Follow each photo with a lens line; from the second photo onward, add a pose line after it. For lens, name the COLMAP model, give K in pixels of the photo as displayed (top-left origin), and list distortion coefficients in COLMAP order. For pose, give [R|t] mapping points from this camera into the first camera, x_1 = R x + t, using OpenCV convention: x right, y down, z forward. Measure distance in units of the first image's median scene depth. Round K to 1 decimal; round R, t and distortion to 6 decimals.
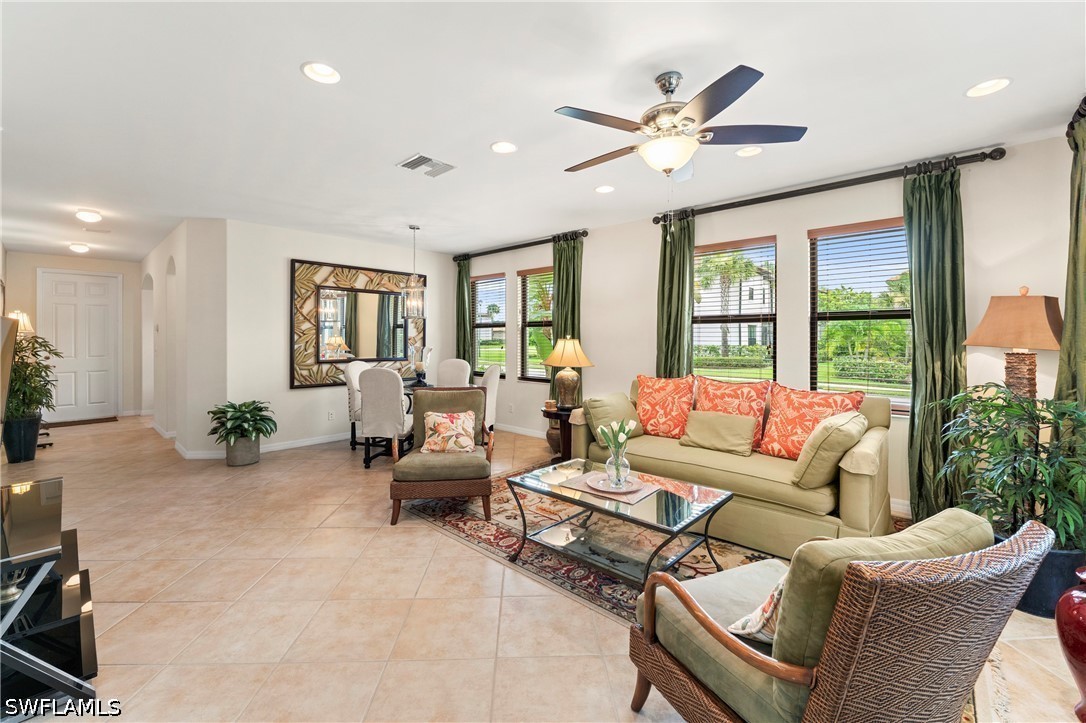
lens RADIAL K [[450.5, 0, 547.1], [0, 450.5, 338.1], [0, 0, 1]] dist [-0.014855, 0.000005]
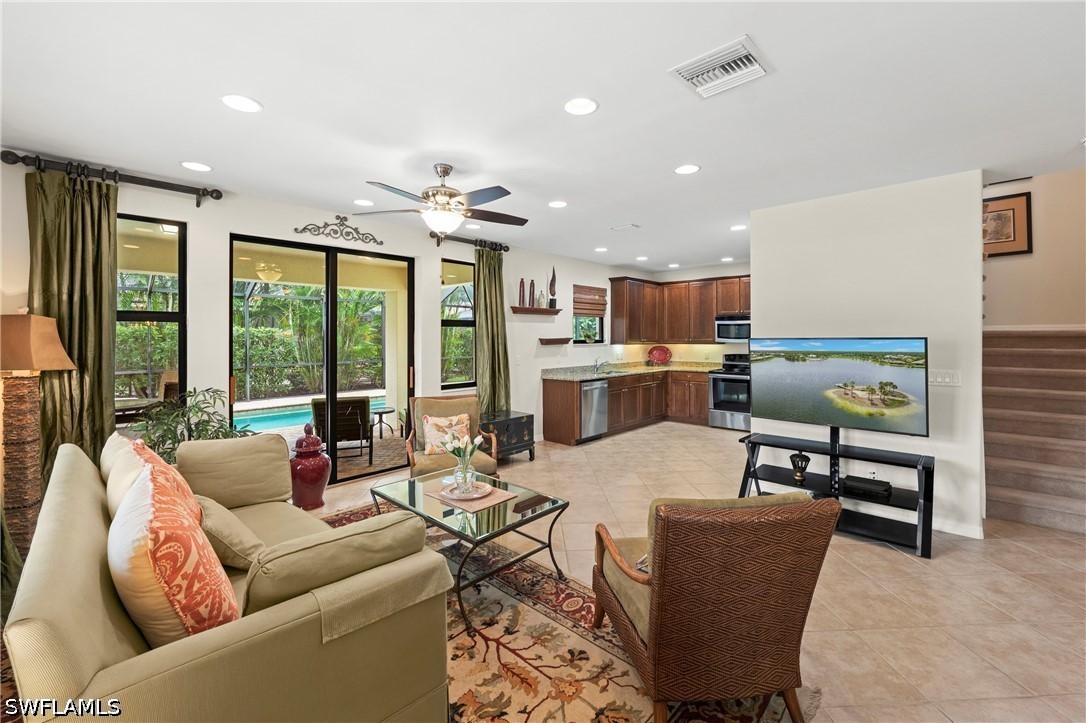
lens RADIAL K [[450.3, 0, 540.6], [0, 450.3, 342.6], [0, 0, 1]] dist [-0.008231, 0.001155]
pose [[-0.999600, 0.005343, 0.027769, -0.046842], [0.005763, 0.999870, 0.015072, -0.037468], [-0.027685, 0.015226, -0.999501, 1.594204]]
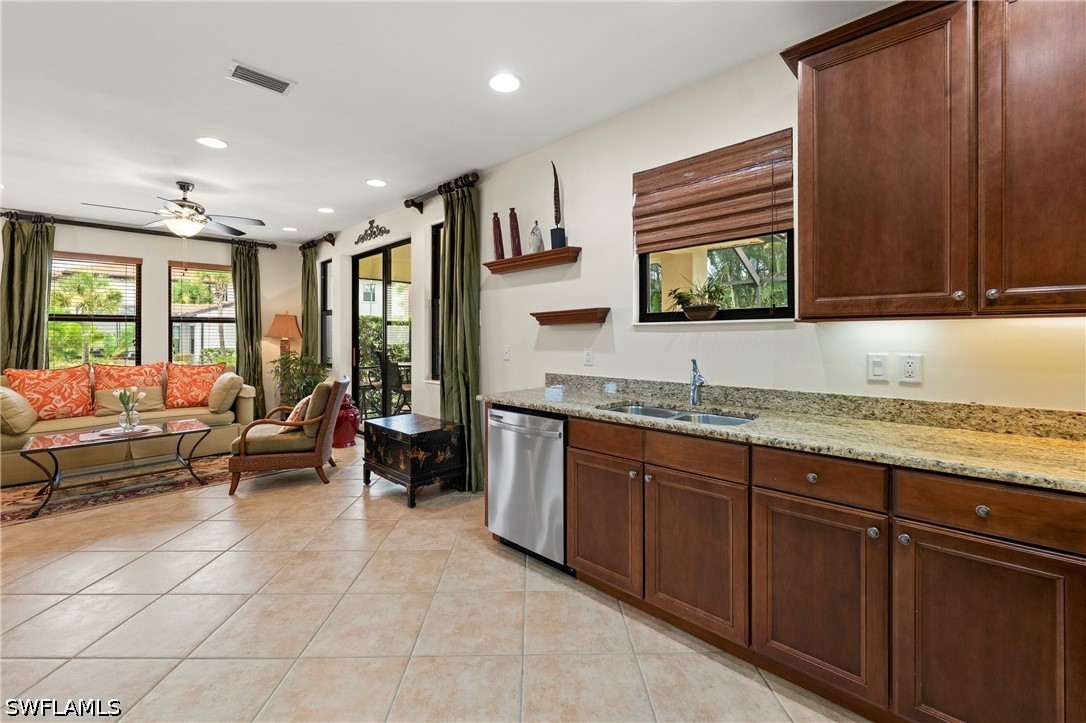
lens RADIAL K [[445.4, 0, 540.6], [0, 445.4, 332.3], [0, 0, 1]] dist [-0.009742, 0.000343]
pose [[0.037174, 0.009762, 0.999261, -0.948229], [0.009385, 0.999905, -0.010118, 0.024635], [-0.999265, 0.009755, 0.037079, -0.312511]]
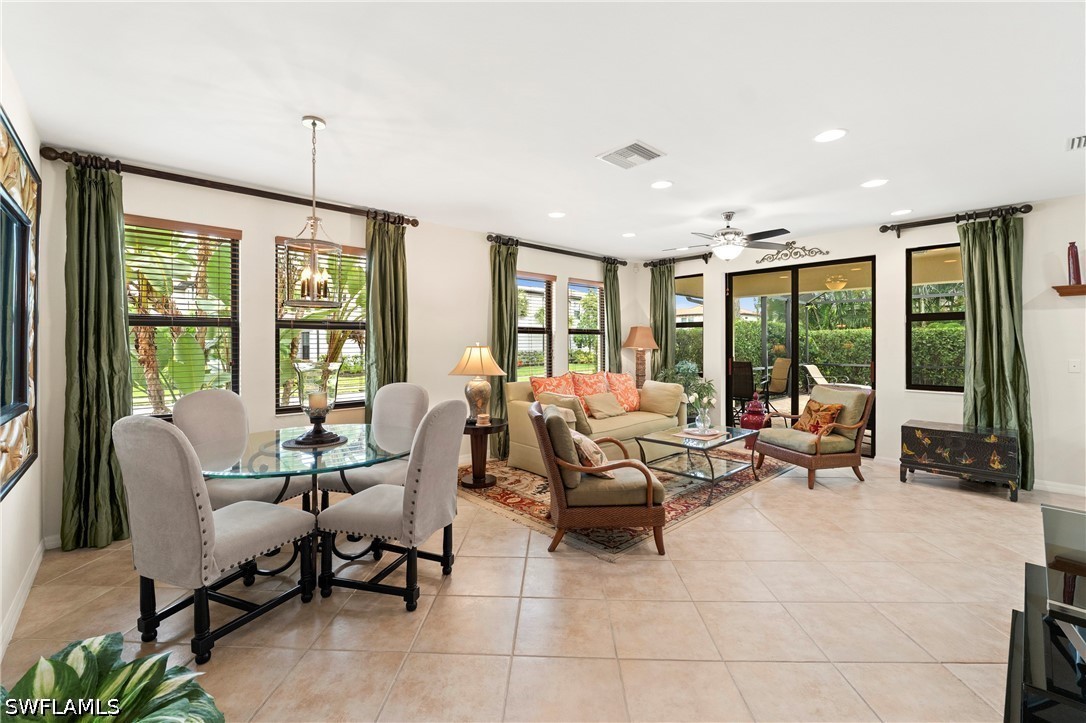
lens RADIAL K [[450.3, 0, 540.6], [0, 450.3, 342.6], [0, 0, 1]] dist [-0.008231, 0.001155]
pose [[0.086468, 0.003002, 0.996250, -1.198928], [0.003607, 0.999988, -0.003326, -0.002346], [-0.996248, 0.003881, 0.086457, 1.111575]]
